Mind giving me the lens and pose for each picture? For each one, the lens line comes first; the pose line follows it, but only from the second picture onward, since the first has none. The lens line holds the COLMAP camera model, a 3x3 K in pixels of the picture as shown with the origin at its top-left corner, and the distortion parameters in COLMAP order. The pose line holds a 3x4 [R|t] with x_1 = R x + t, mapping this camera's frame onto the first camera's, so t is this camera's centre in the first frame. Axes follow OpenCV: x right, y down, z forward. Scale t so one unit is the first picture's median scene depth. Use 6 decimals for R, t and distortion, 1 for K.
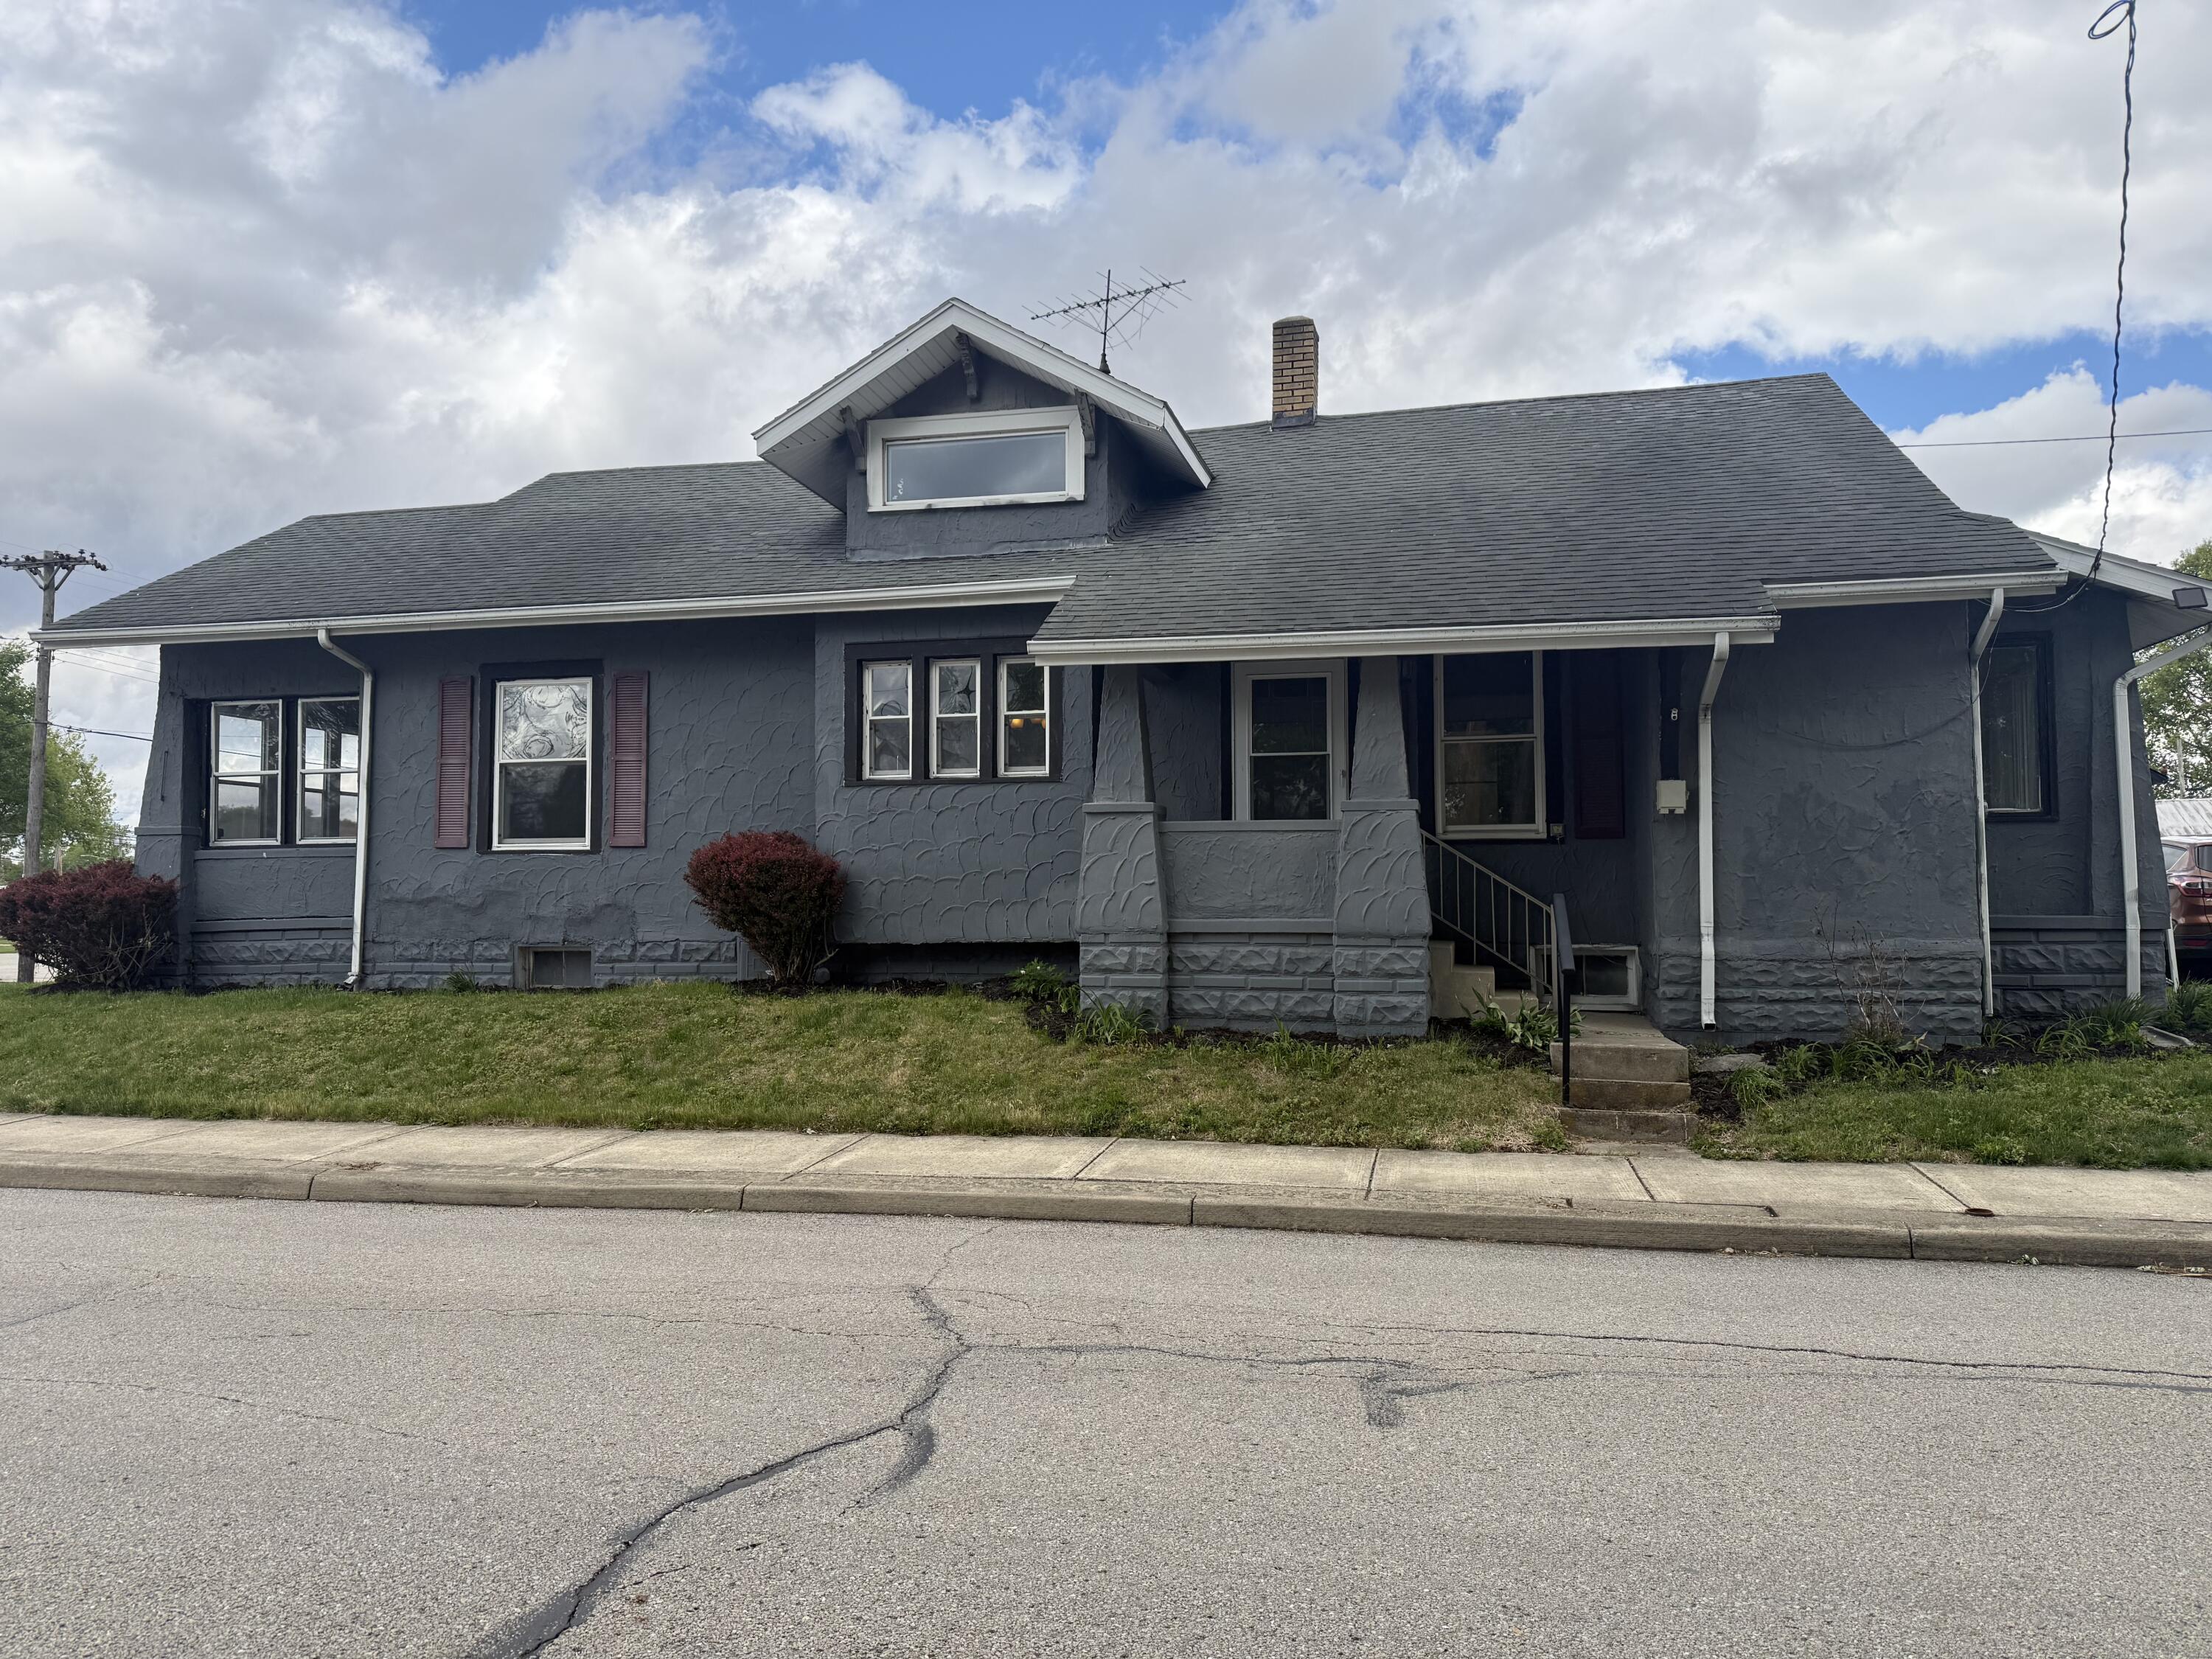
lens RADIAL K [[1602.3, 0, 1106.0], [0, 1602.3, 829.5], [0, 0, 1]] dist [0.213494, -0.415363]
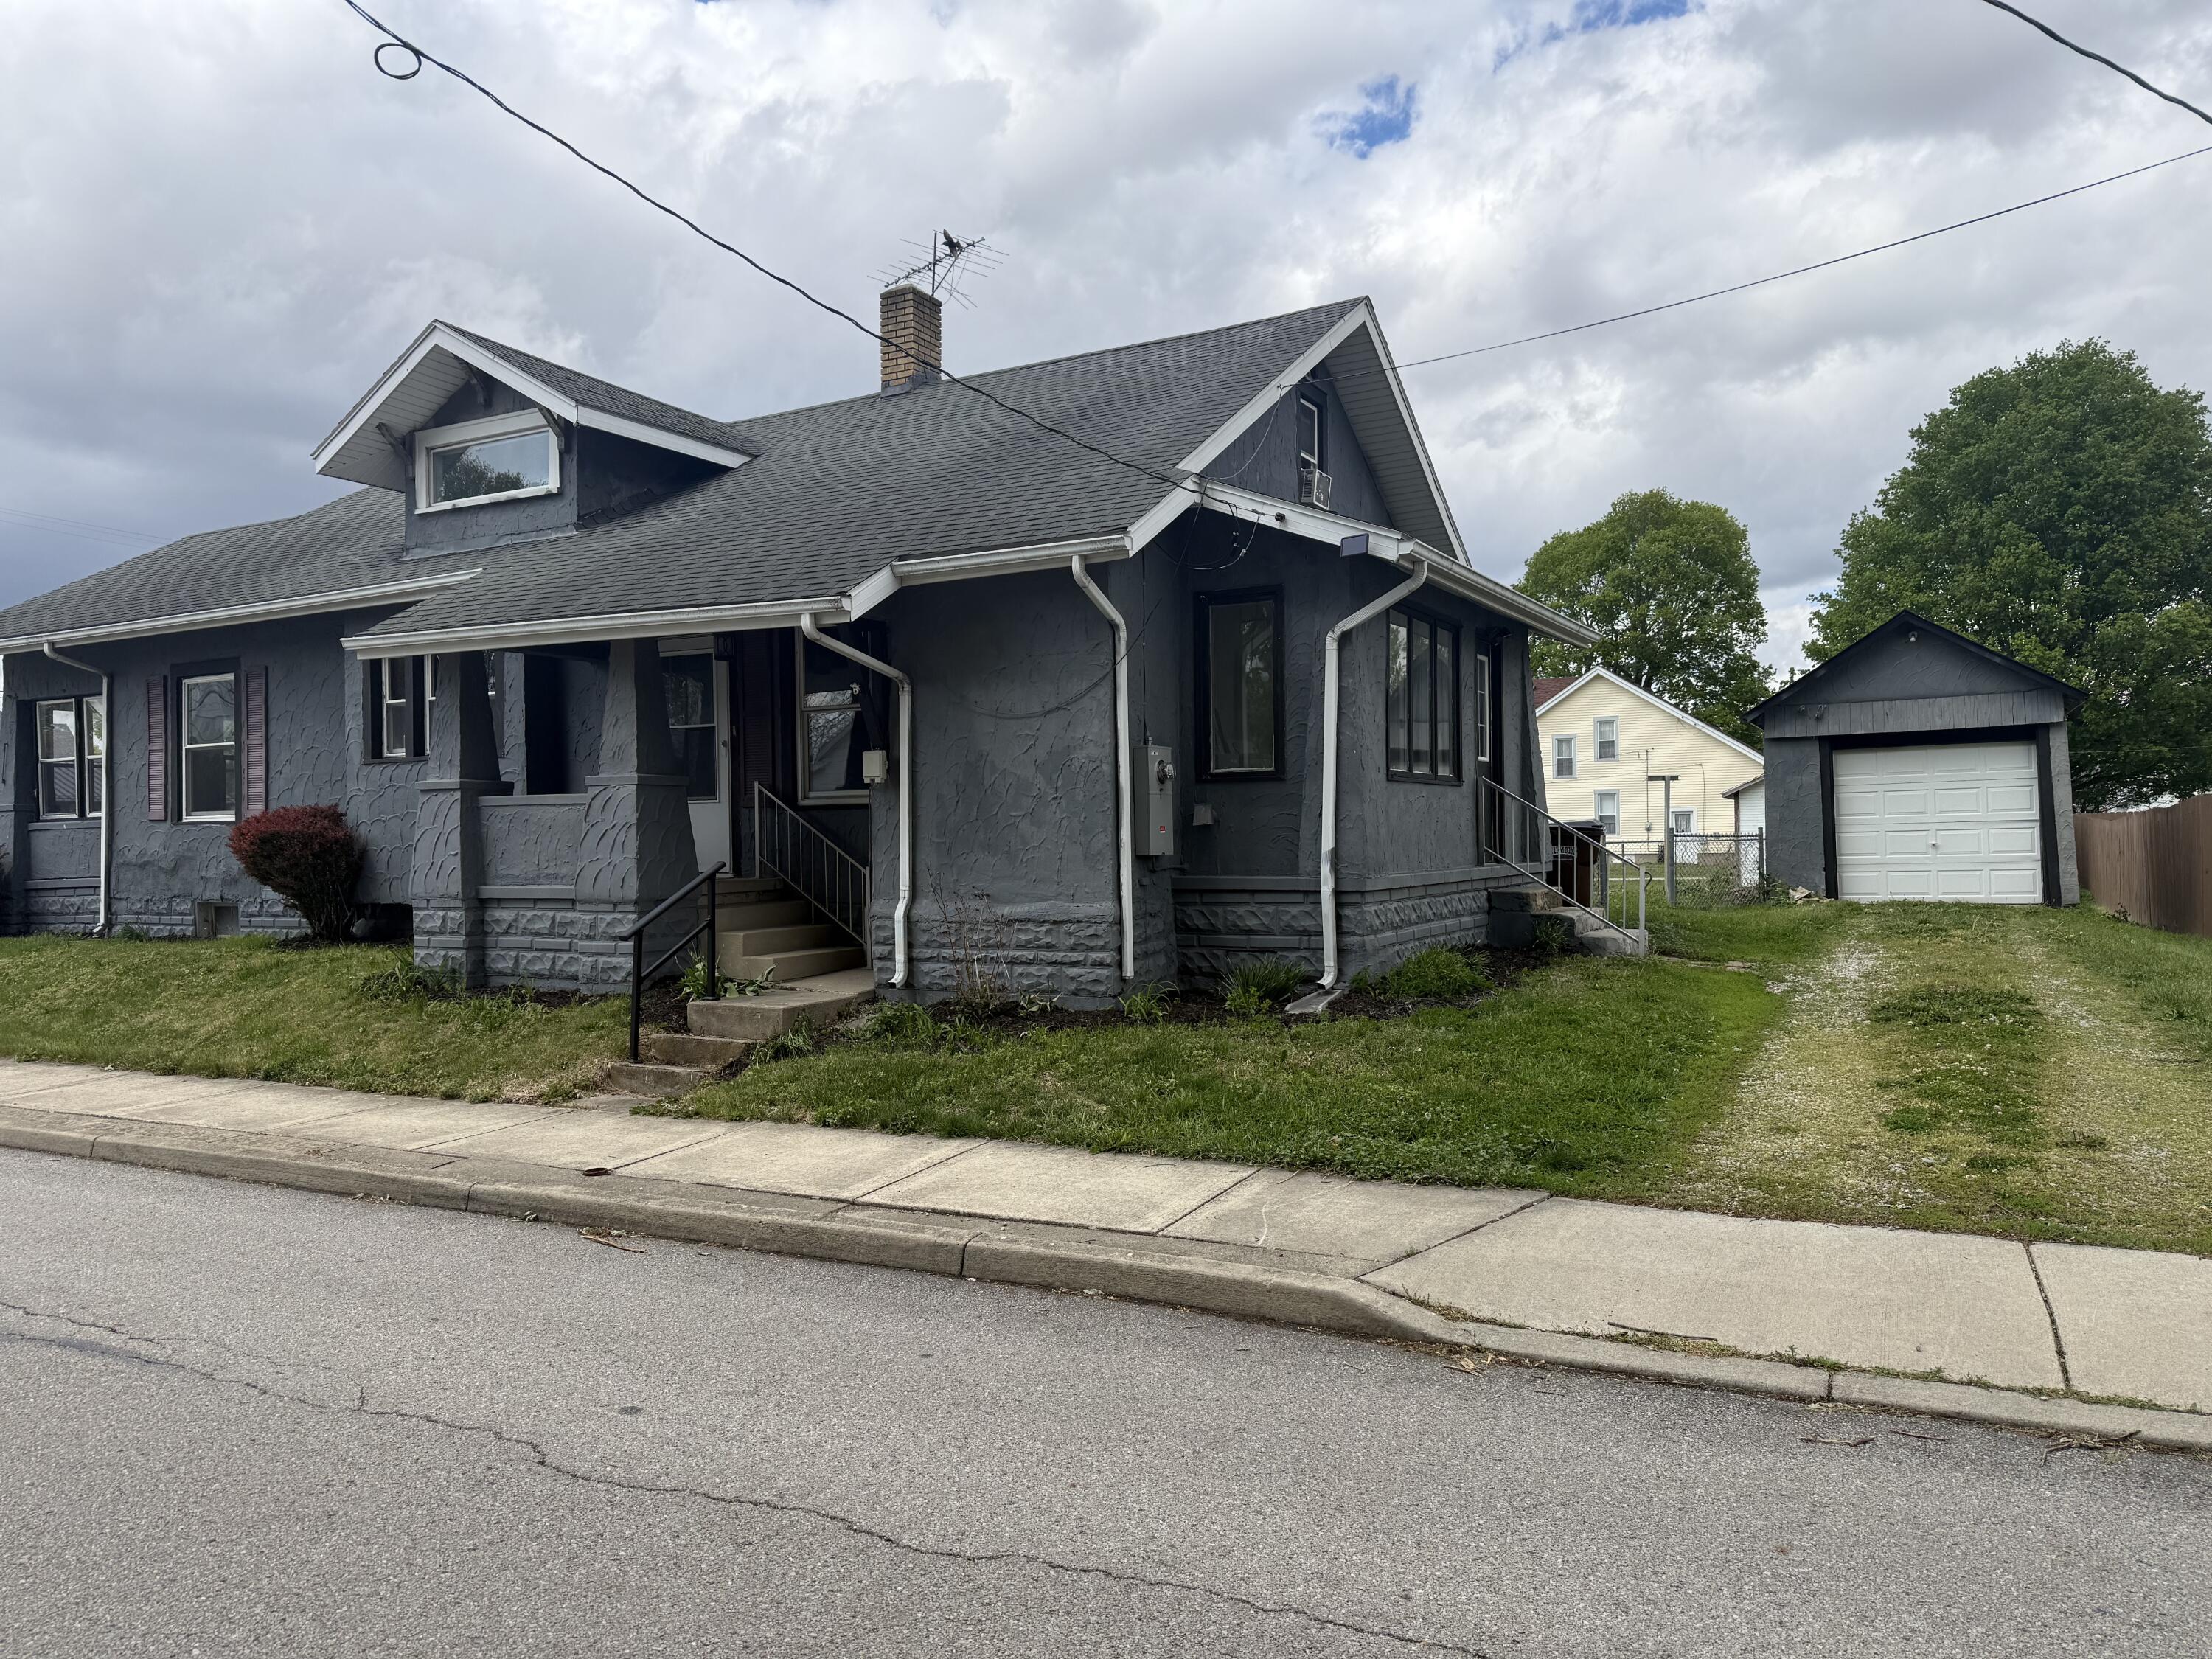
lens RADIAL K [[1622.0, 0, 1116.3], [0, 1622.0, 855.1], [0, 0, 1]] dist [0.072747, -0.050806]
pose [[0.961686, -0.008376, -0.274026, 0.770211], [0.024978, 0.998053, 0.057152, -0.018788], [0.273014, -0.061807, 0.960023, 0.041219]]
